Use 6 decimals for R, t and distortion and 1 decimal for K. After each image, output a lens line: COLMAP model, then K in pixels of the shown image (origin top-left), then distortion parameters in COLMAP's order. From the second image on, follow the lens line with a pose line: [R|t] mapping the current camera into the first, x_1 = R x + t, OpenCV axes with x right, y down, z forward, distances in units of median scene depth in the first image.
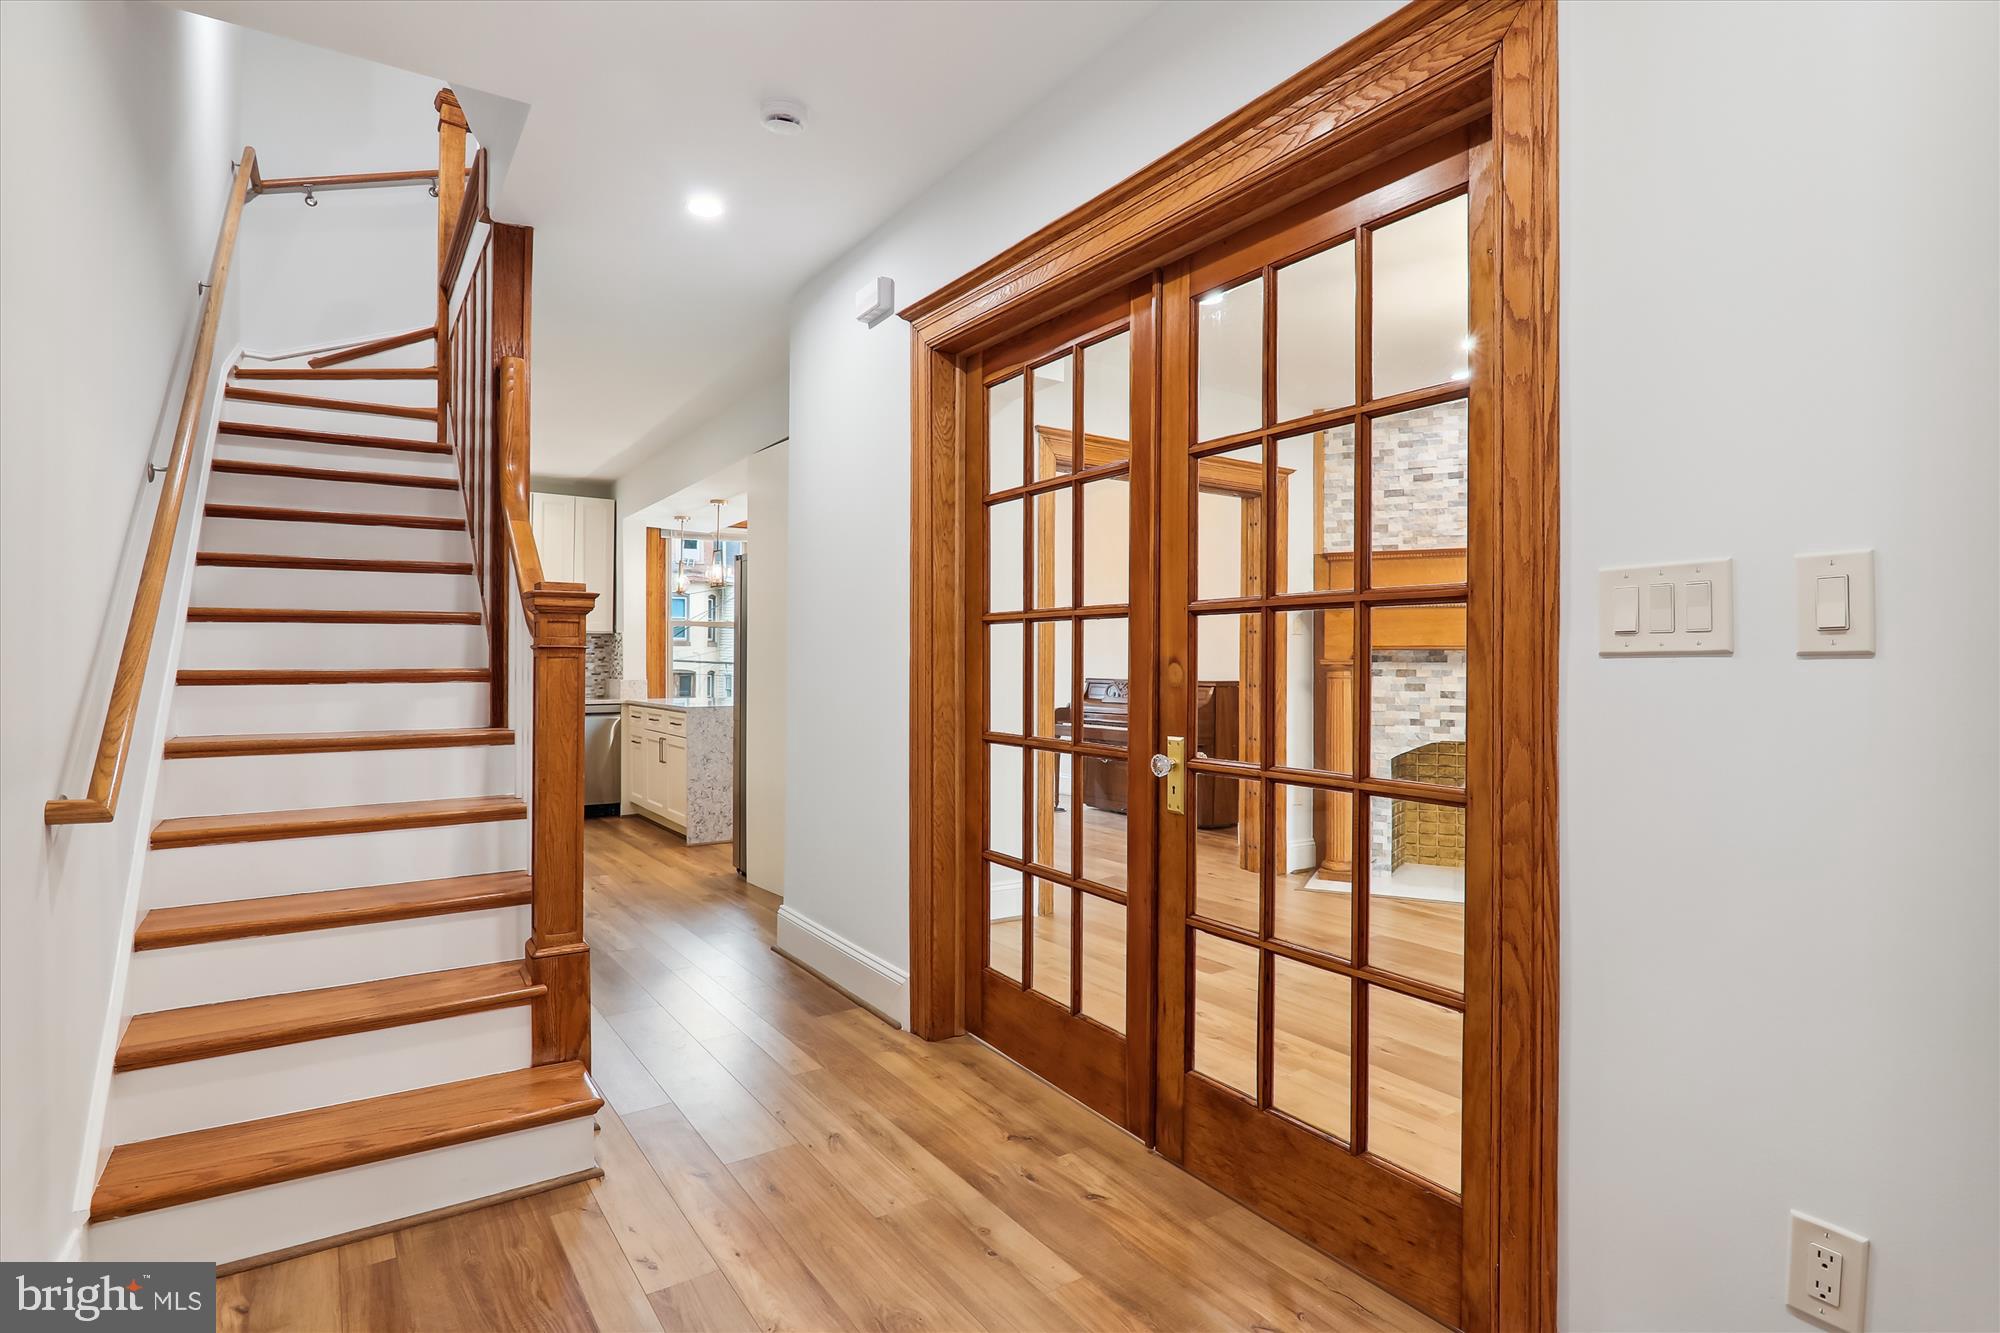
lens RADIAL K [[983.9, 0, 1000.9], [0, 983.9, 660.8], [0, 0, 1]] dist [-0.002931, -0.001136]
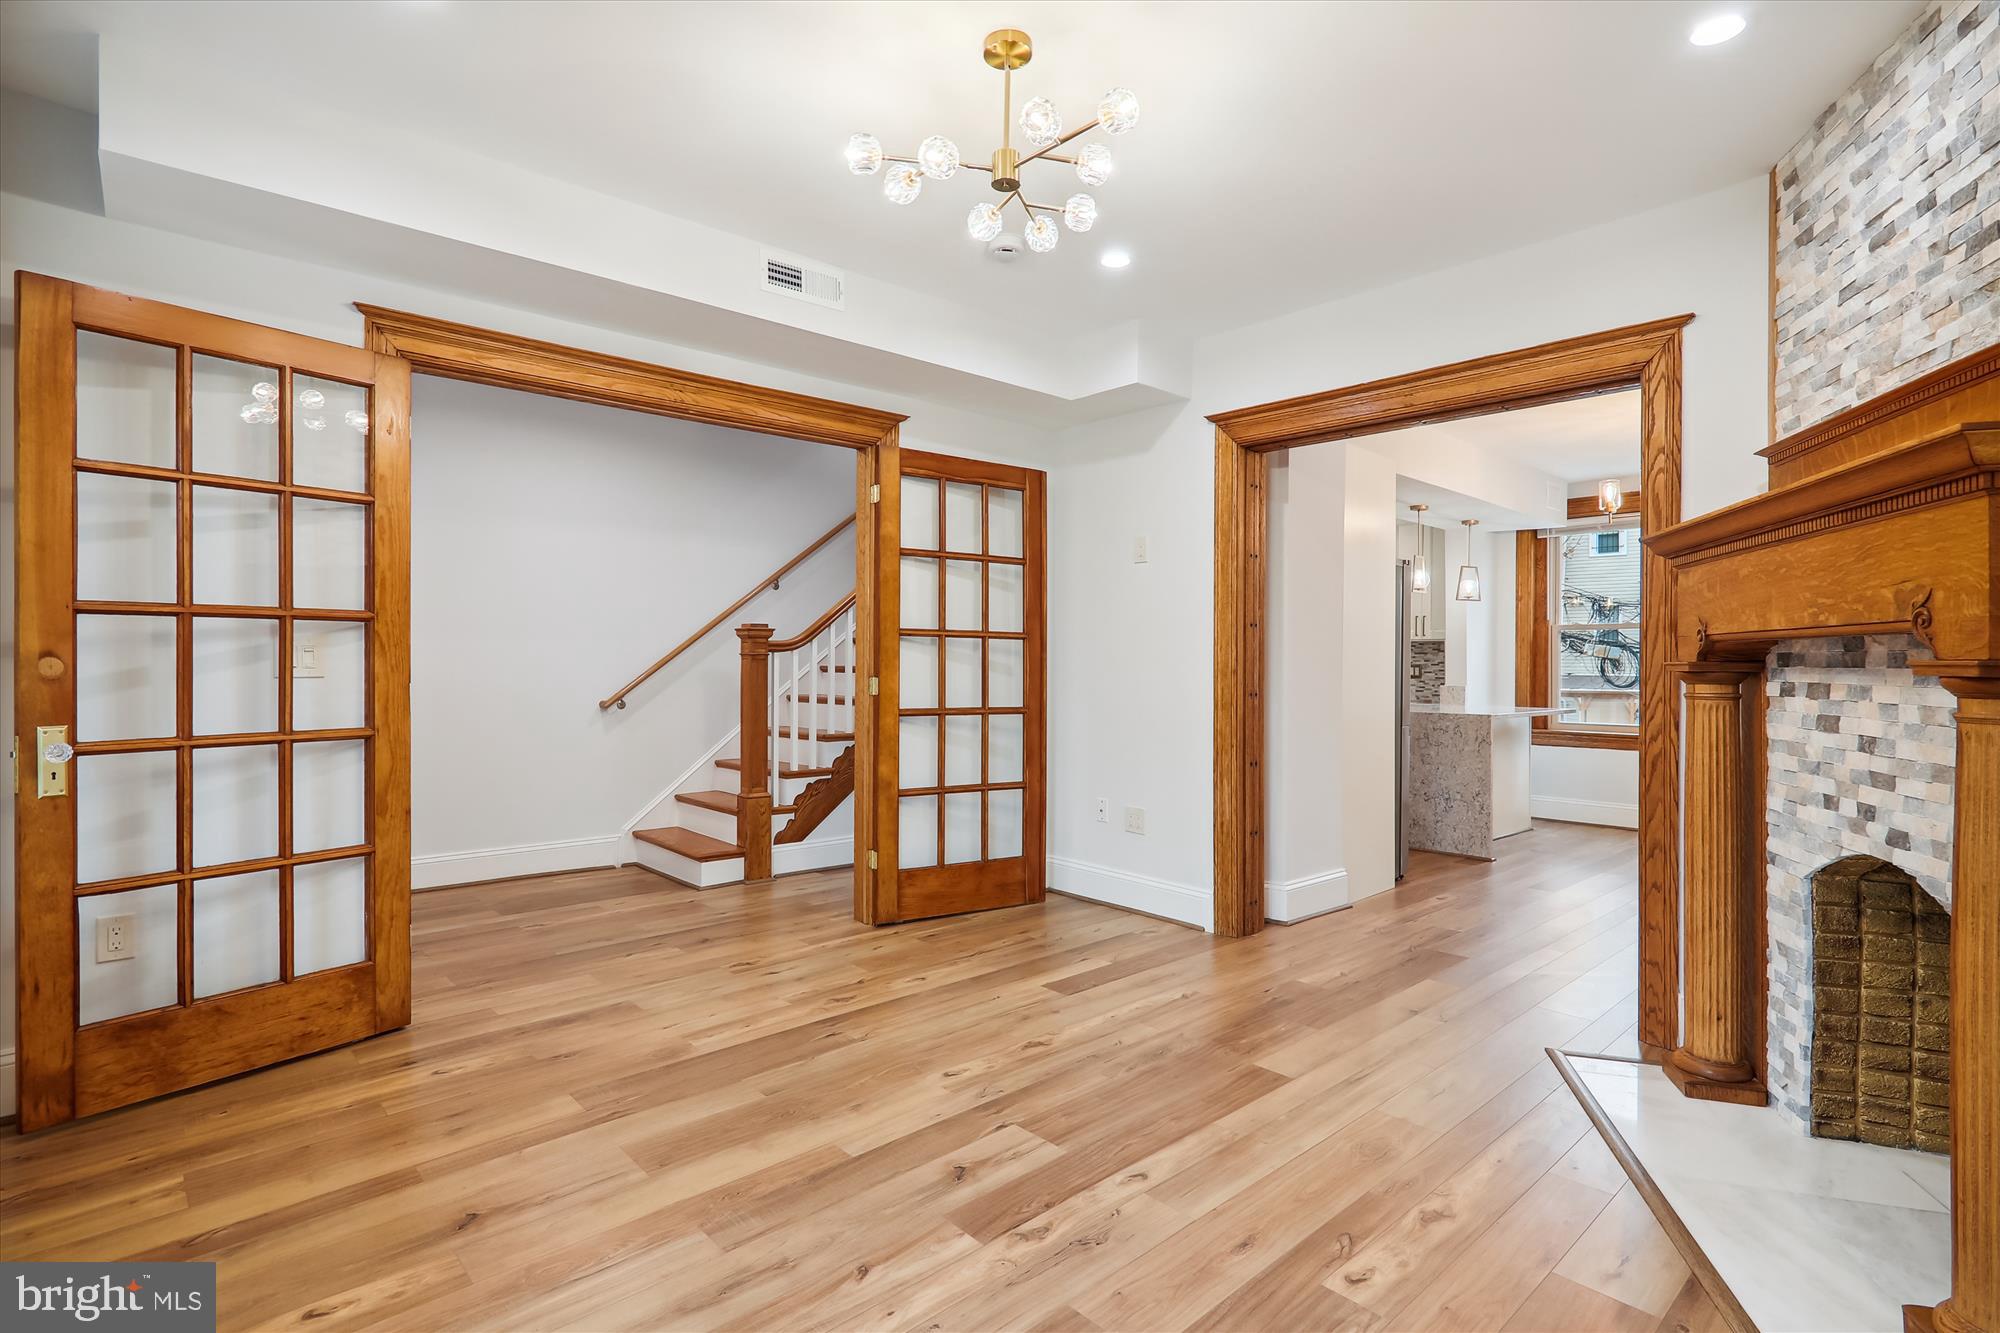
lens RADIAL K [[980.9, 0, 1000.0], [0, 980.9, 666.5], [0, 0, 1]] dist [-0.000967, -0.000268]
pose [[0.138499, -0.001564, -0.990361, 0.801295], [-0.007613, 0.999968, -0.002644, 0.005142], [0.990333, 0.007906, 0.138482, 0.563050]]
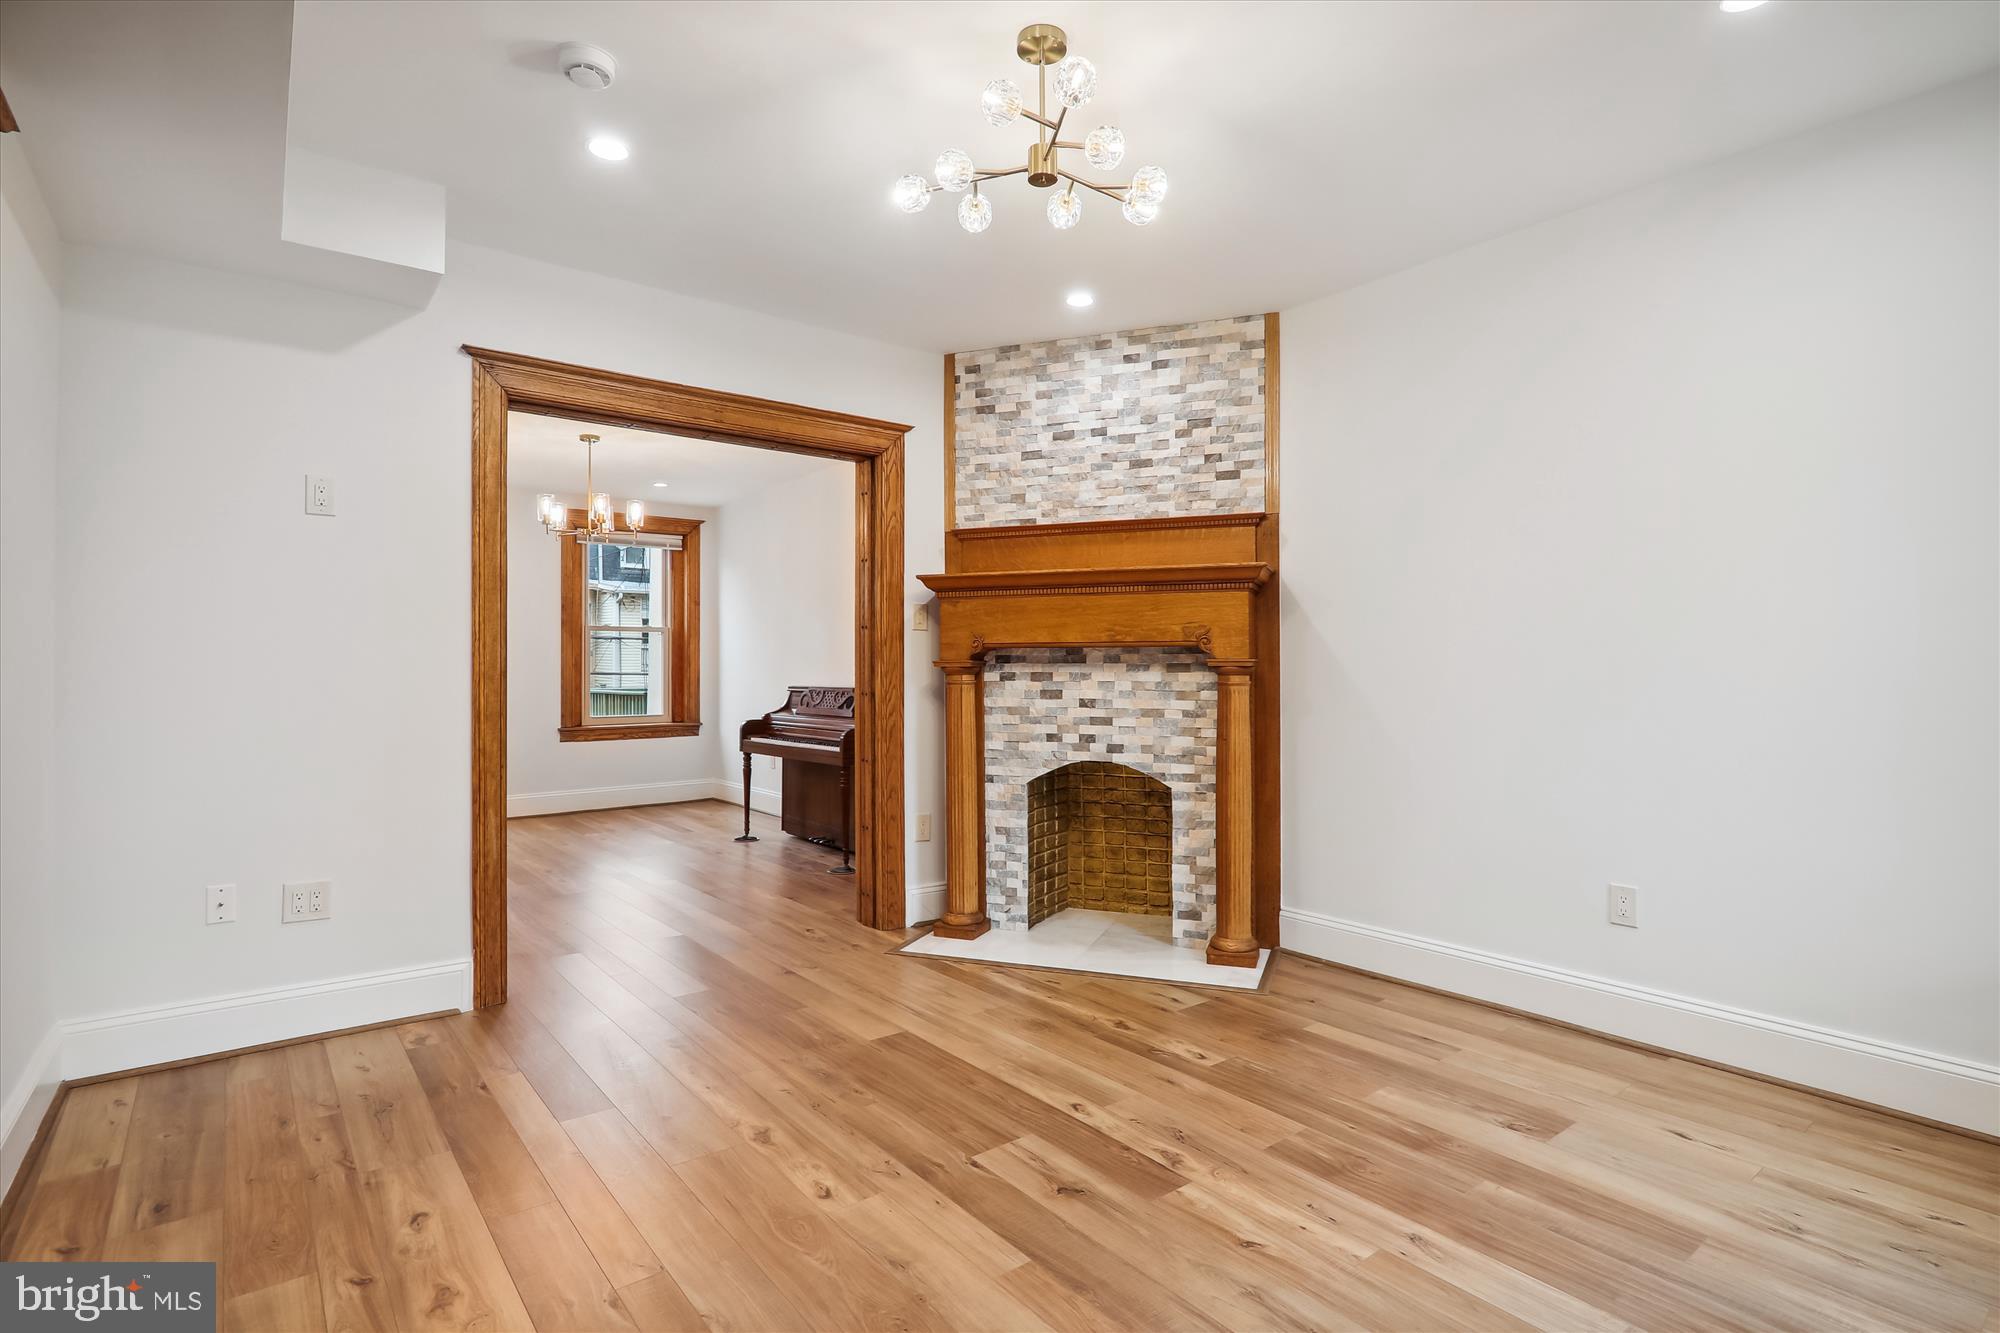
lens RADIAL K [[983.9, 0, 1000.9], [0, 983.9, 660.8], [0, 0, 1]] dist [-0.002931, -0.001136]
pose [[0.997667, -0.009074, 0.067662, 0.322936], [0.009546, 0.999932, -0.006655, 0.004443], [-0.067597, 0.007285, 0.997686, 0.196405]]
